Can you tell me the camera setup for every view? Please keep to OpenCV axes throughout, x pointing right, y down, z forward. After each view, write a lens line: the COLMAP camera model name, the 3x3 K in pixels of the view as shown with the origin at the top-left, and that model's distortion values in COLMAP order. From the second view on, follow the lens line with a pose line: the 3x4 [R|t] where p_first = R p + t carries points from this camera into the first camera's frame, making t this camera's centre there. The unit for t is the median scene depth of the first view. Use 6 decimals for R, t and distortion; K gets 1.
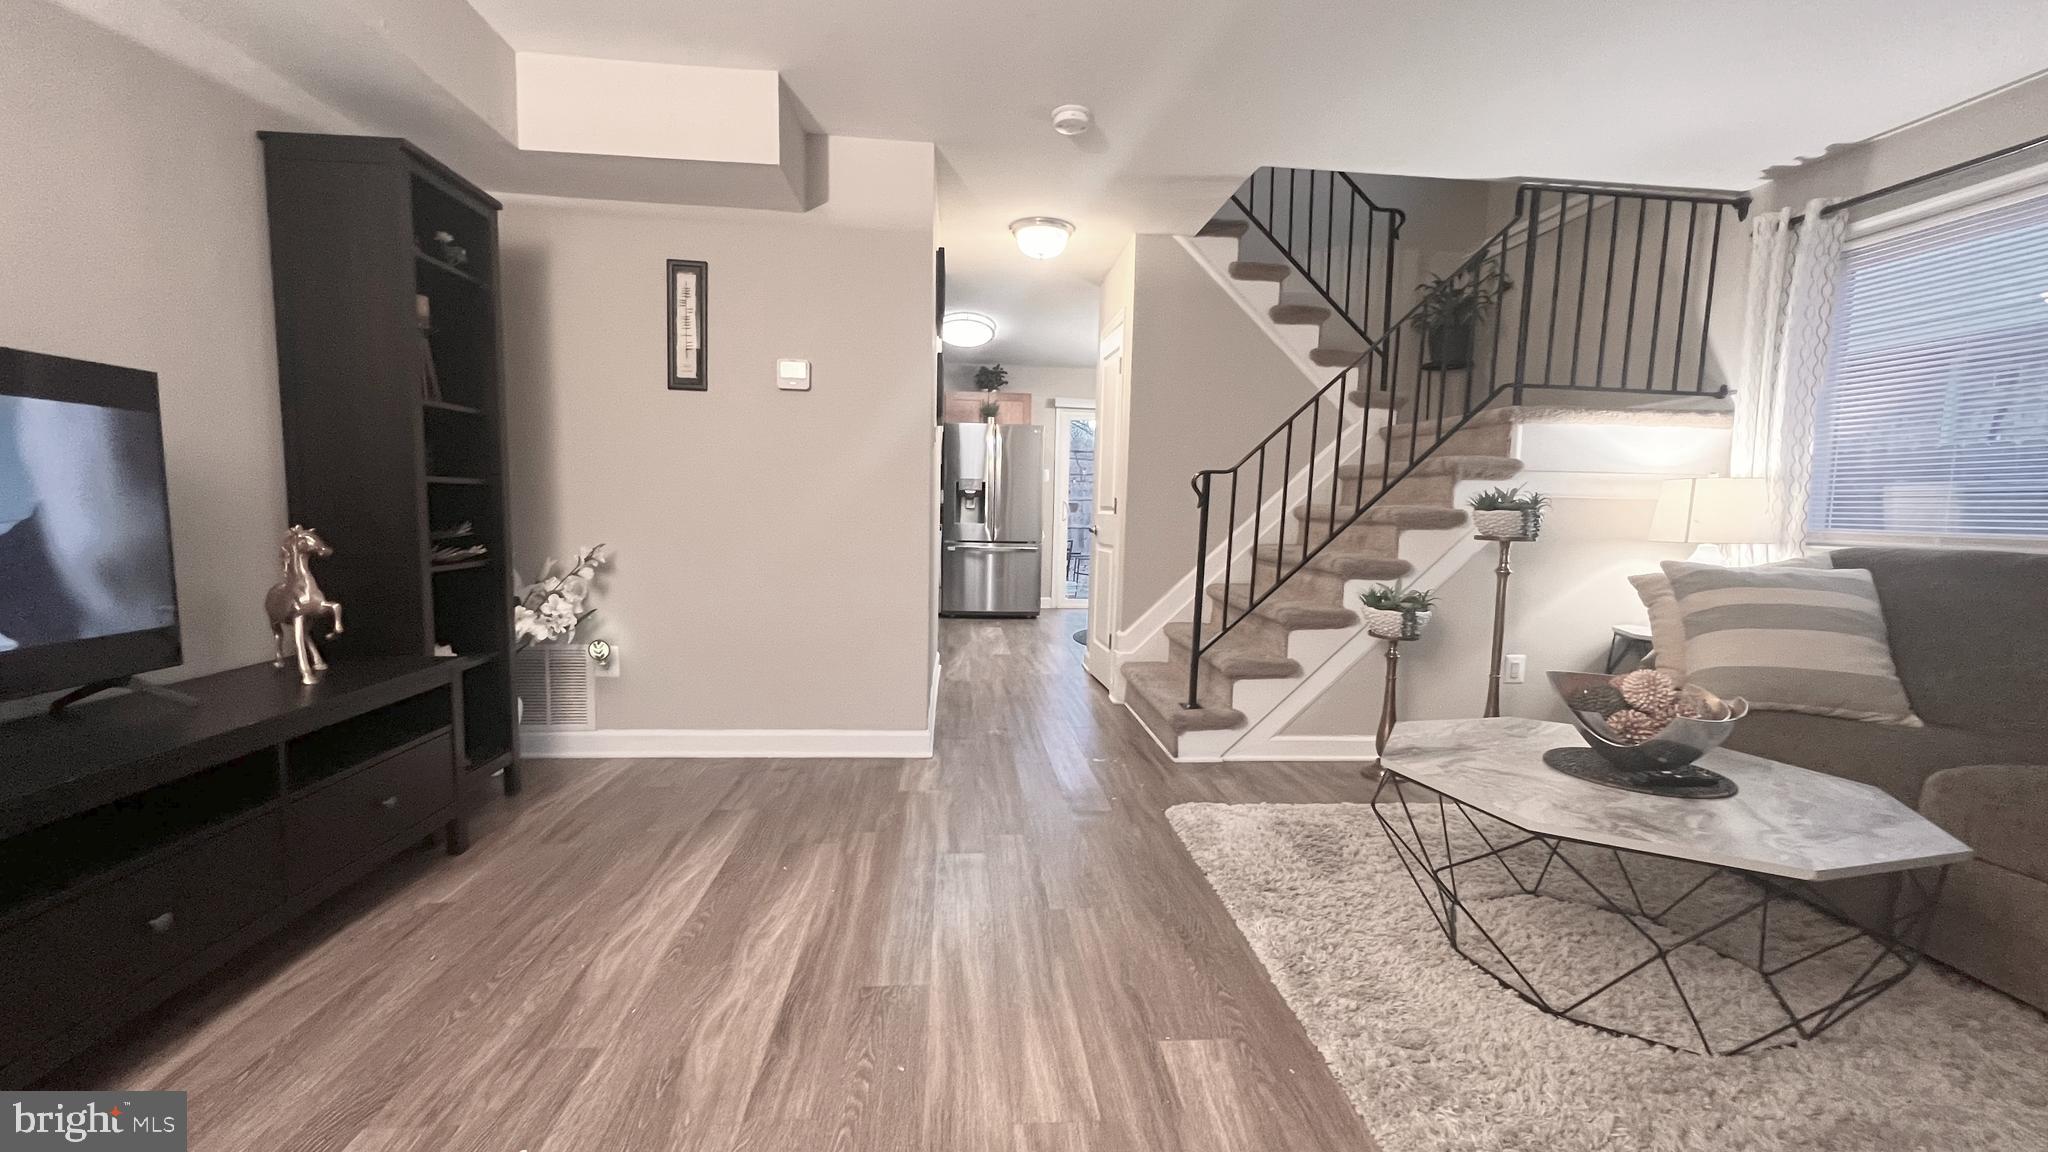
lens RADIAL K [[815.2, 0, 1023.4], [0, 815.2, 578.6], [0, 0, 1]] dist [-0.000987, 0.000614]
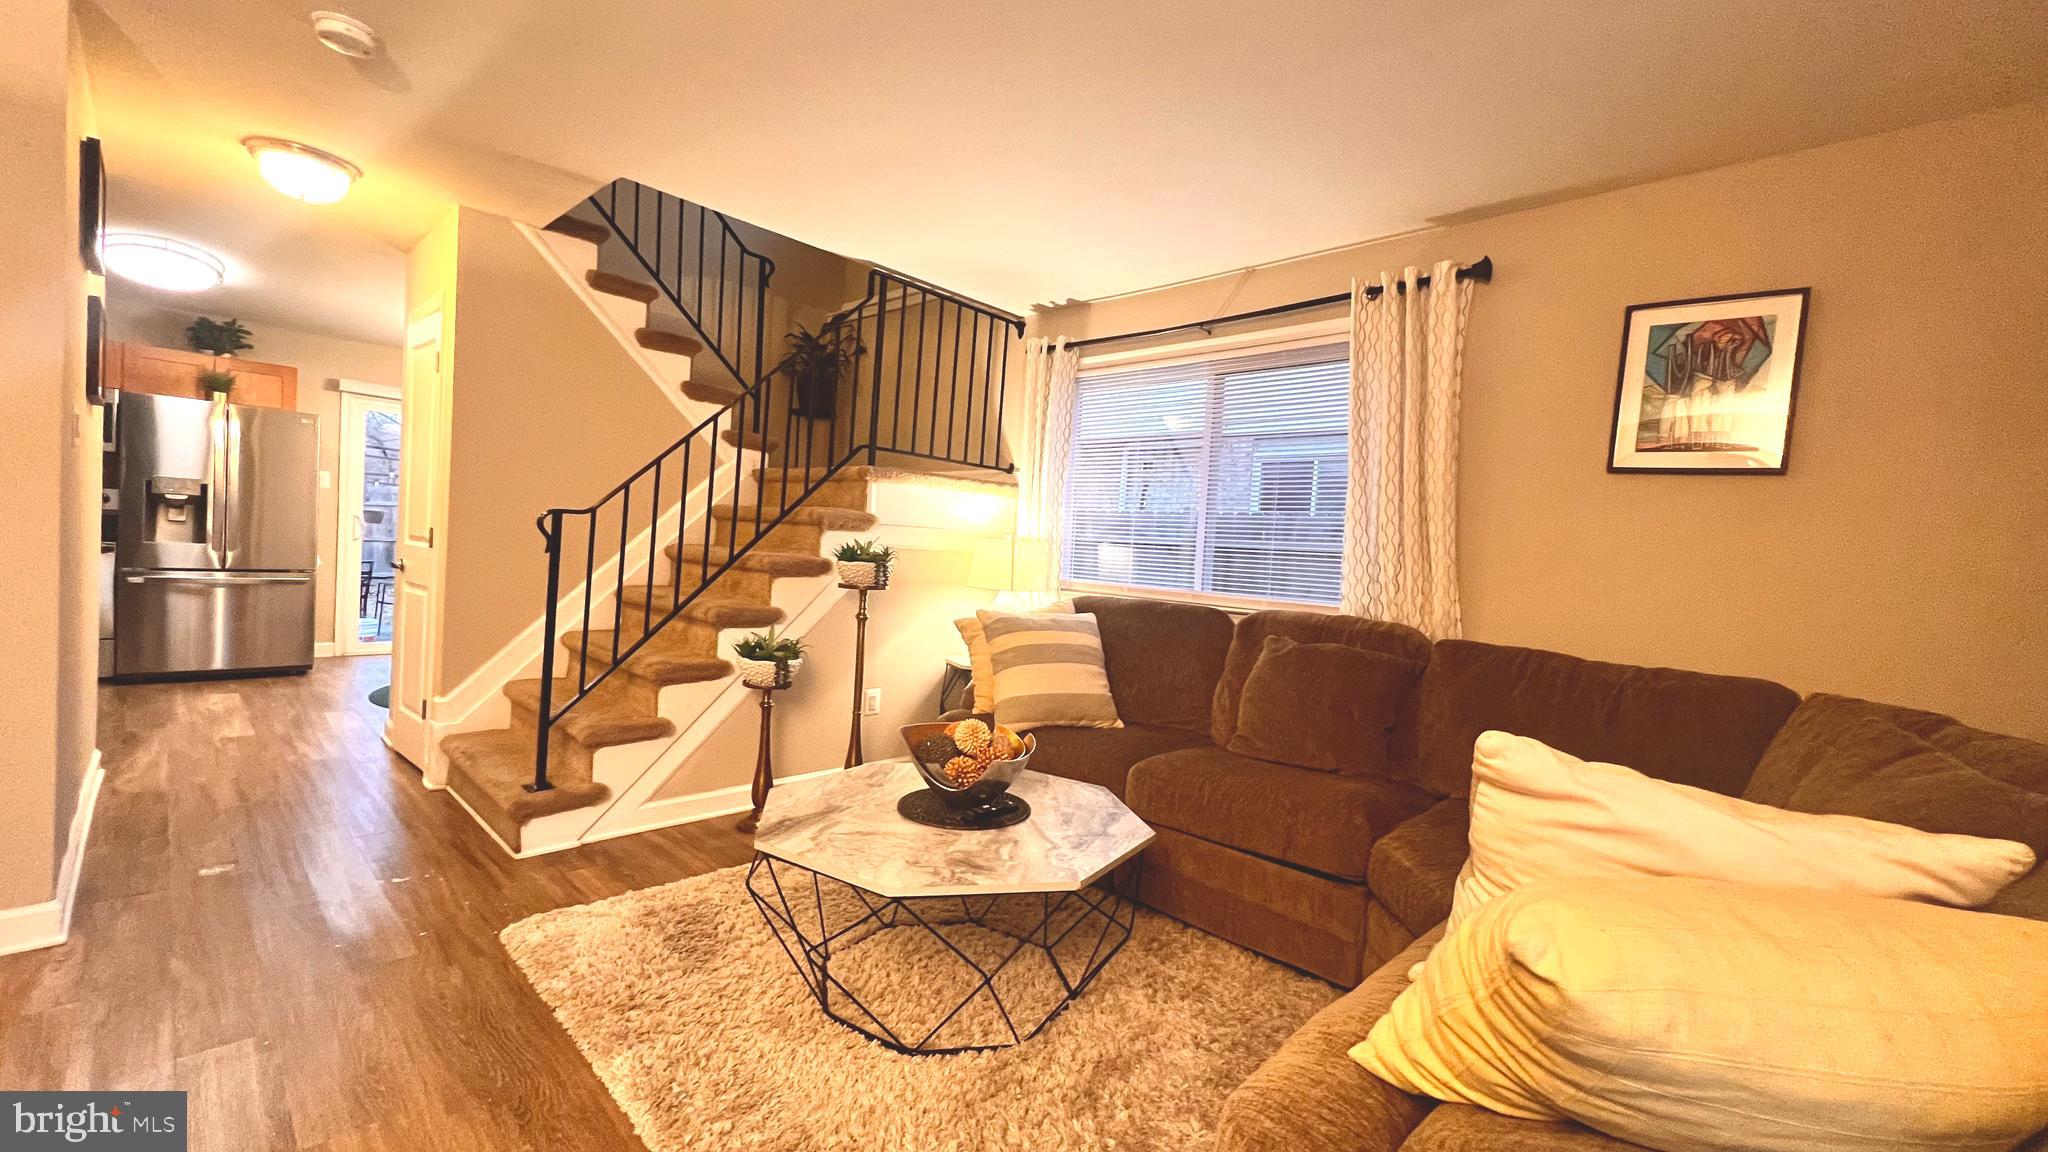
lens RADIAL K [[815.2, 0, 1023.5], [0, 815.2, 579.3], [0, 0, 1]] dist [-0.000987, 0.000614]
pose [[0.745868, -0.003102, 0.666087, 0.020390], [0.014496, 0.999828, -0.011577, -0.042435], [-0.665936, 0.018290, 0.745784, 0.036885]]
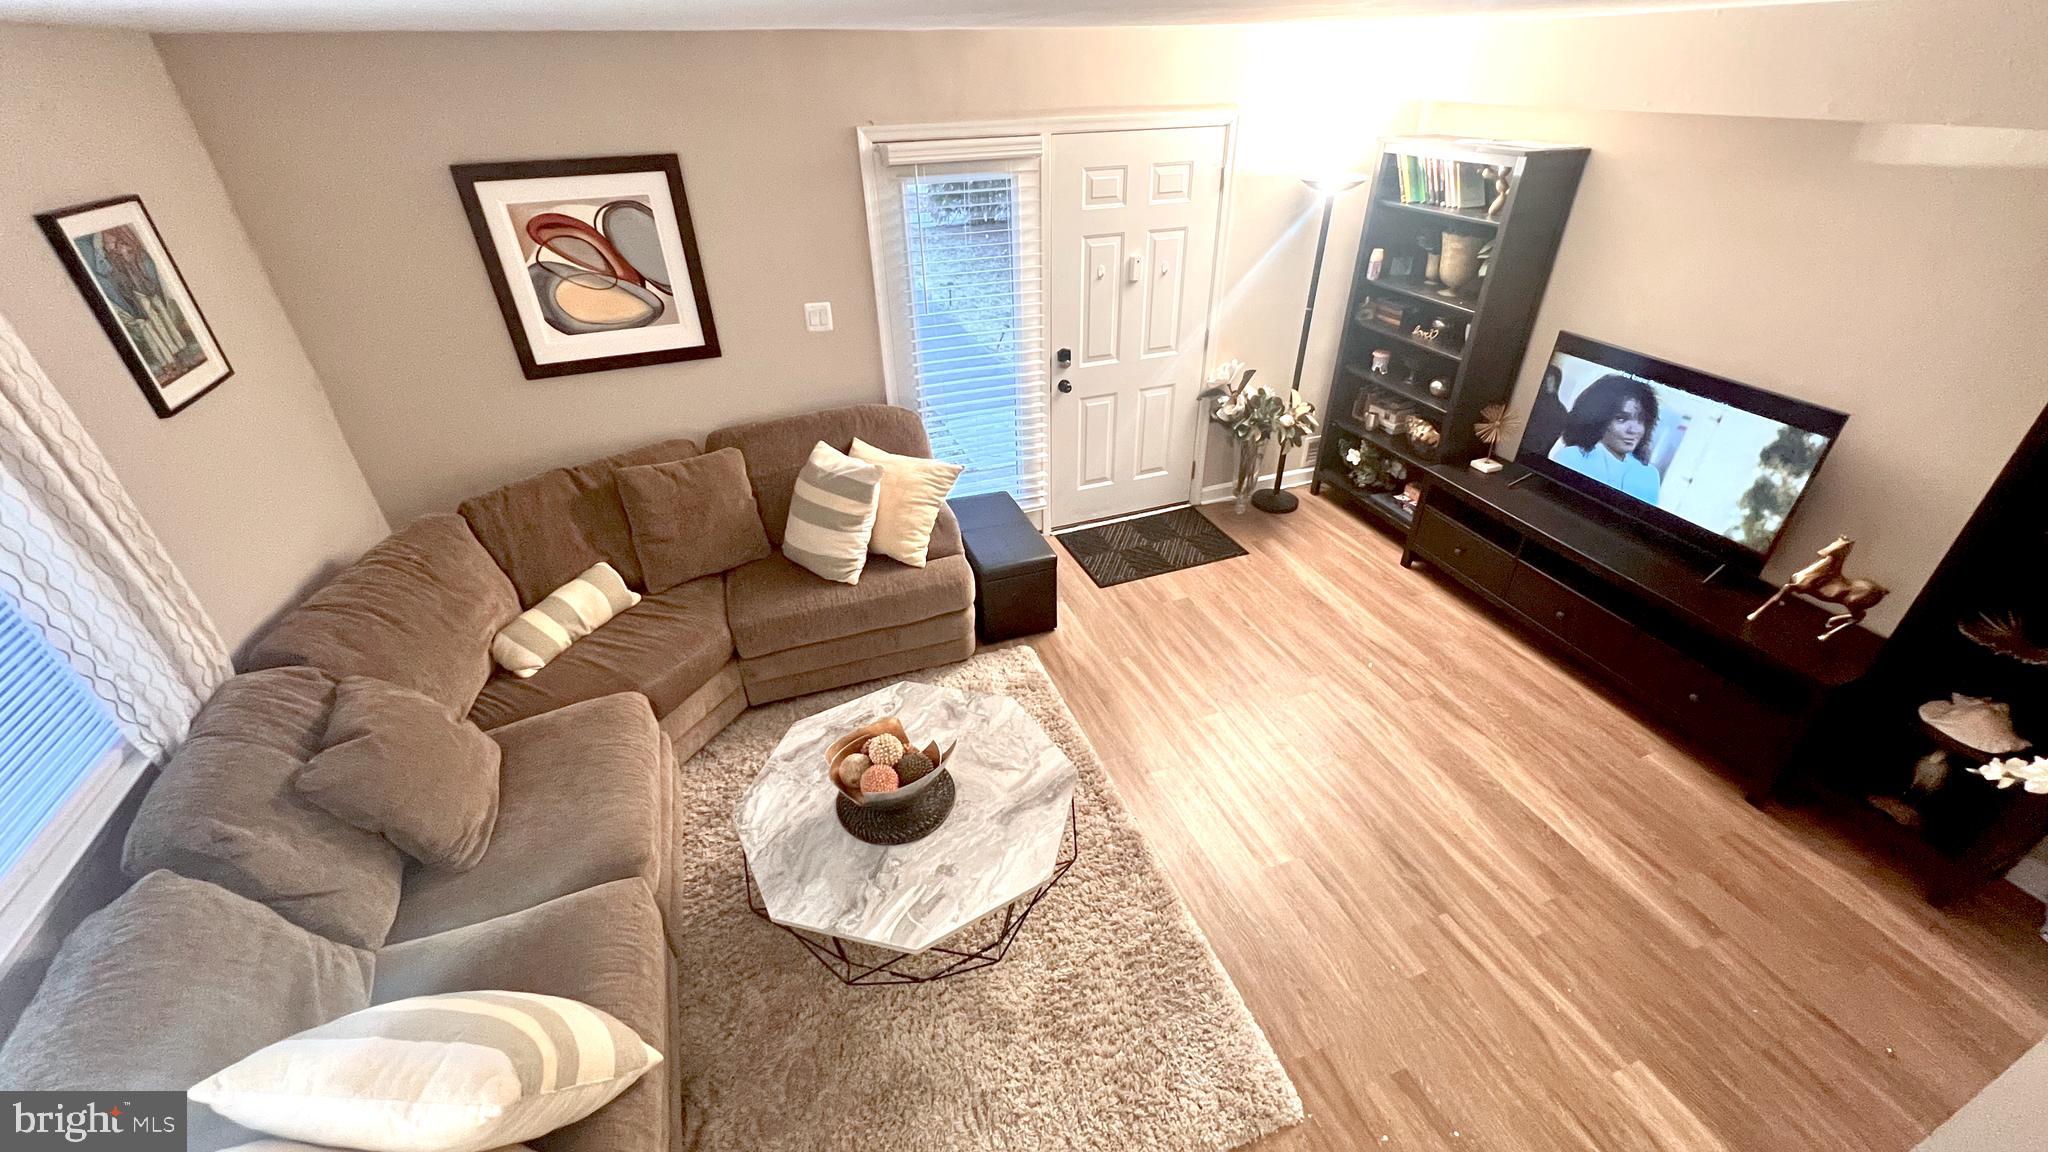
lens RADIAL K [[815.2, 0, 1023.2], [0, 815.2, 577.5], [0, 0, 1]] dist [-0.000987, 0.000614]
pose [[-0.965273, 0.132330, -0.225247, 0.451500], [-0.029203, 0.802153, 0.596403, -0.471774], [0.259605, 0.582270, -0.770433, 1.047068]]
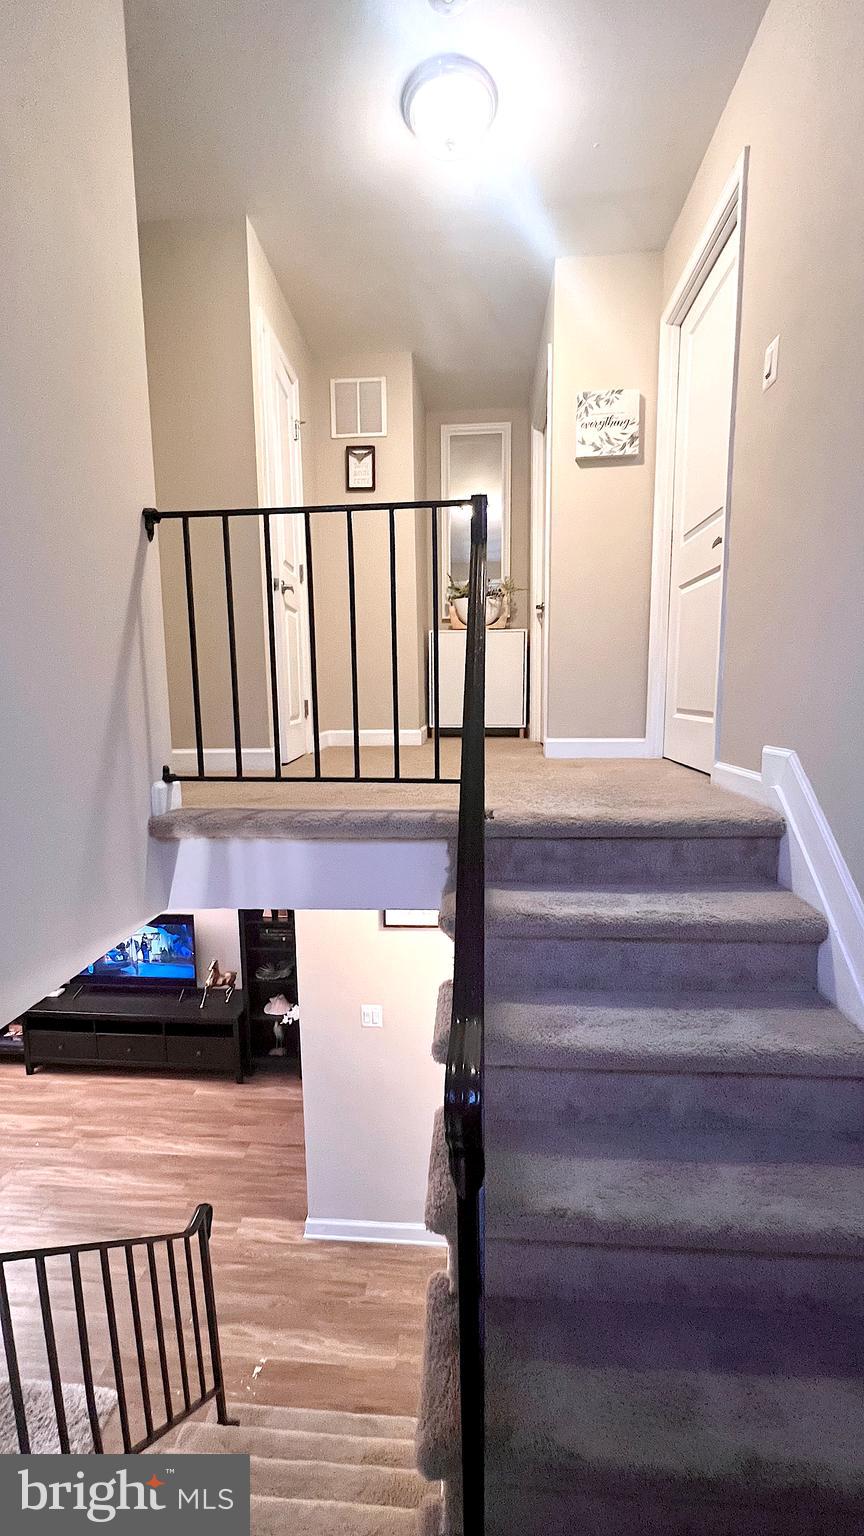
lens RADIAL K [[611.4, 0, 429.1], [0, 611.4, 769.8], [0, 0, 1]] dist [-0.000987, 0.000614]
pose [[-0.163005, 0.104520, -0.981073, 0.805453], [-0.077736, 0.989921, 0.118379, -0.723544], [0.983558, 0.095561, -0.153237, 1.315988]]
